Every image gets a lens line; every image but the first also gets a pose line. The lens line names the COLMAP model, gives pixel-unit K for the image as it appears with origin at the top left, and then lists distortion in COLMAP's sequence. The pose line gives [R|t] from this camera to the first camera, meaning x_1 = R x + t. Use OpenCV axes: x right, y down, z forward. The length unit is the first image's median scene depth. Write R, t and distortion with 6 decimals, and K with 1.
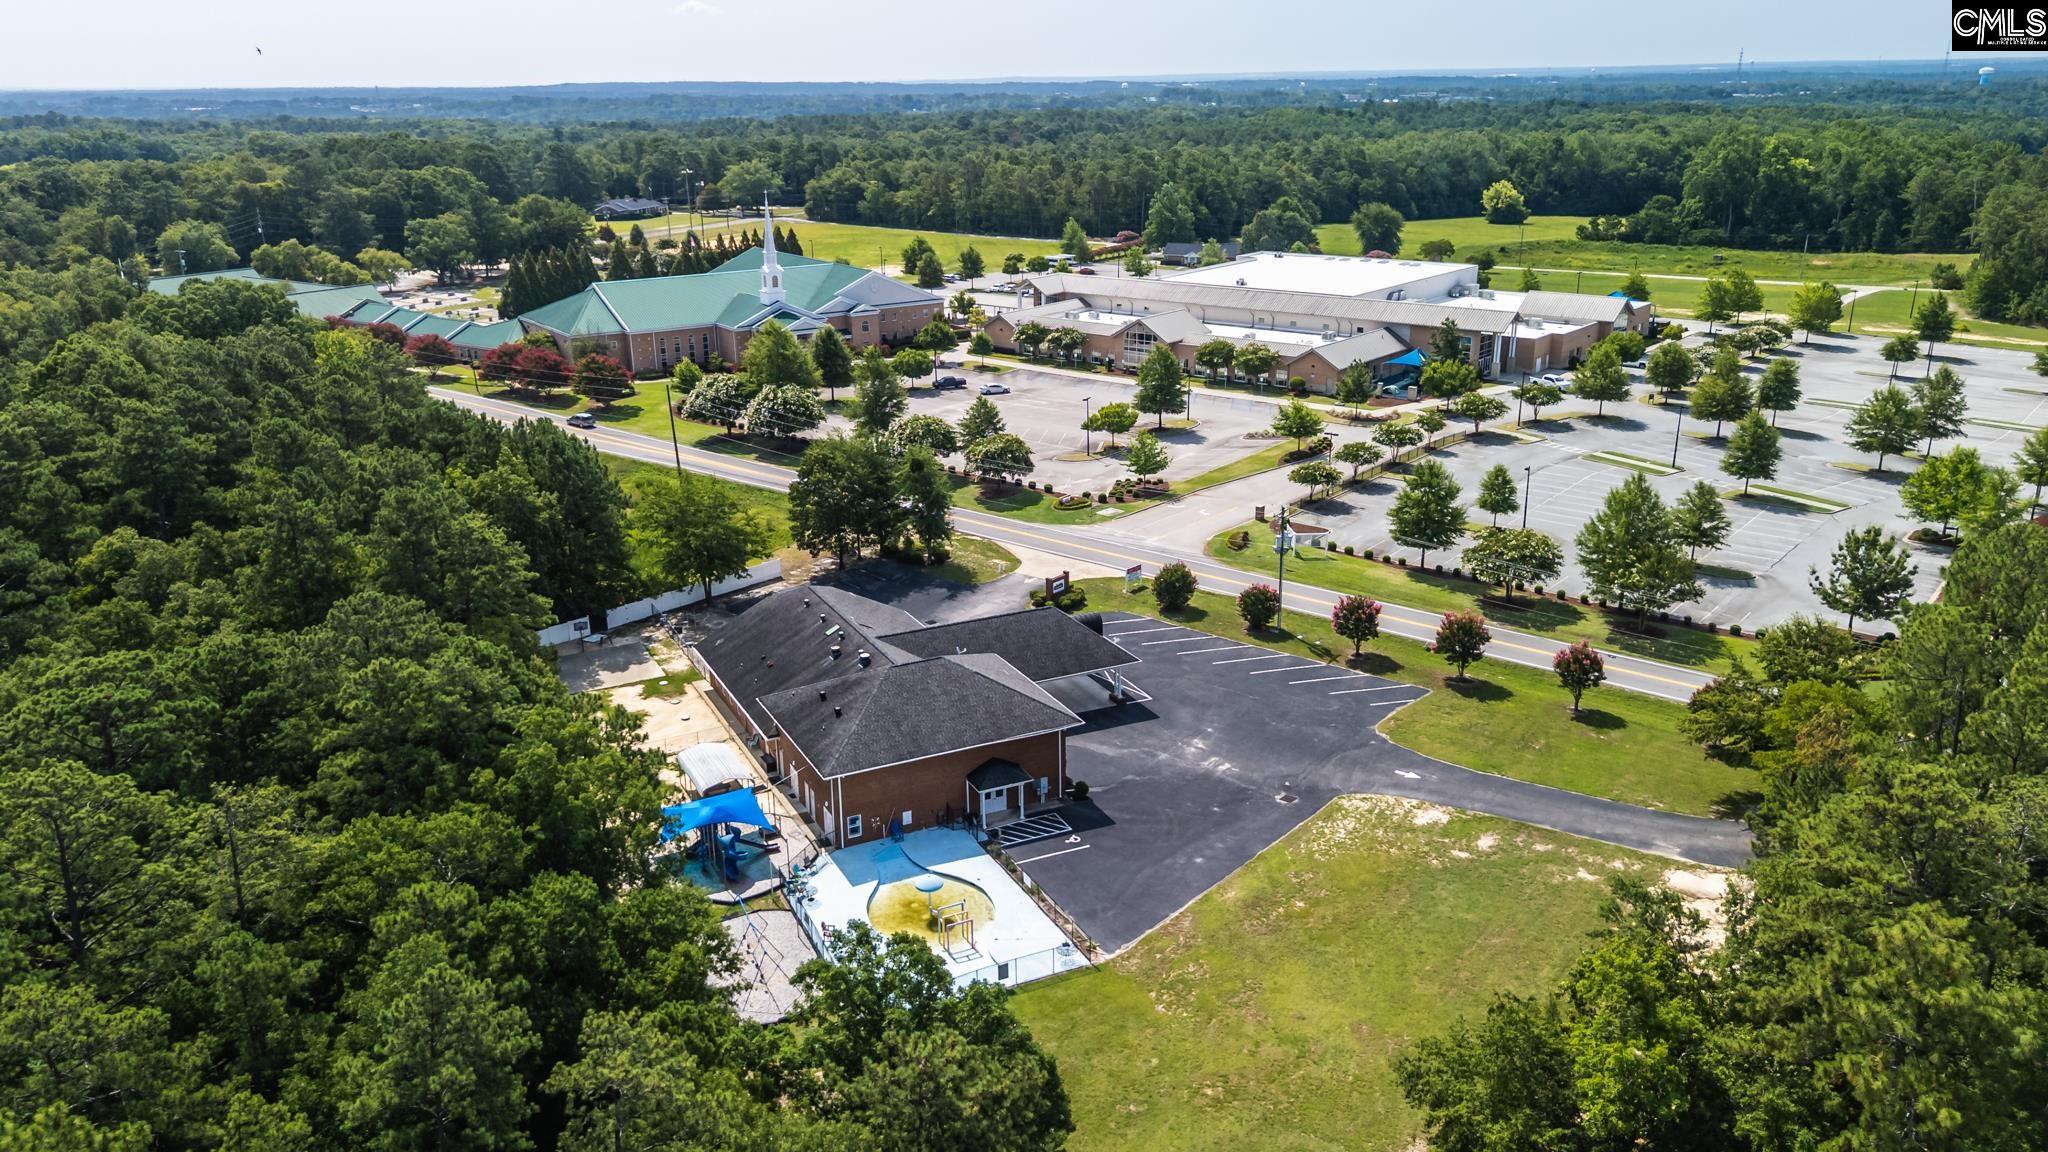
lens RADIAL K [[1511.0, 0, 1024.0], [0, 1511.0, 576.0], [0, 0, 1]] dist [0.091737, -0.096868]
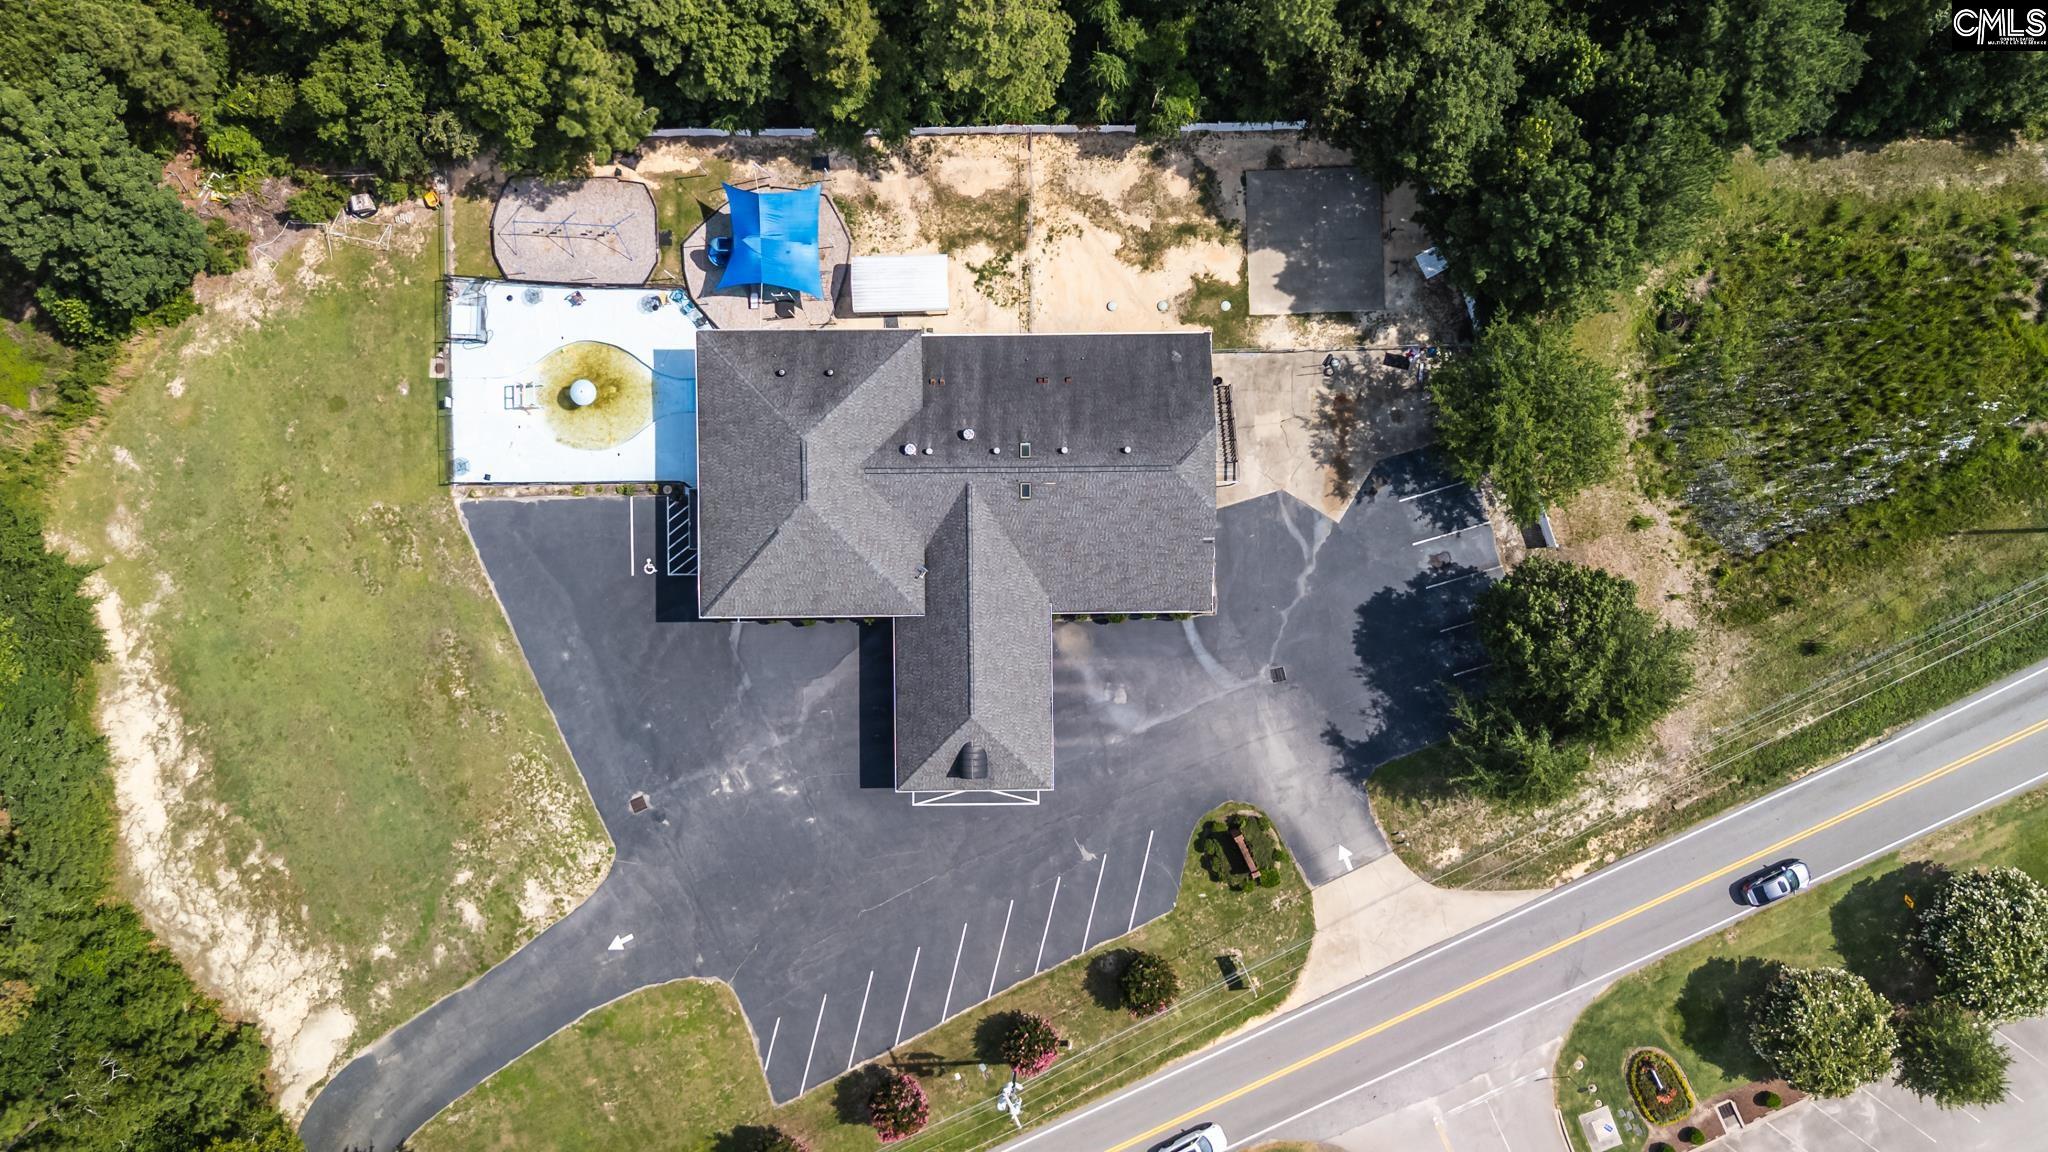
lens RADIAL K [[1510.8, 0, 1019.1], [0, 1510.8, 578.6], [0, 0, 1]] dist [0.072227, -0.059420]
pose [[-0.430676, 0.902323, 0.018187, -0.077467], [-0.273441, -0.149664, 0.950174, -0.773616], [0.860086, 0.404244, 0.311188, 0.775475]]
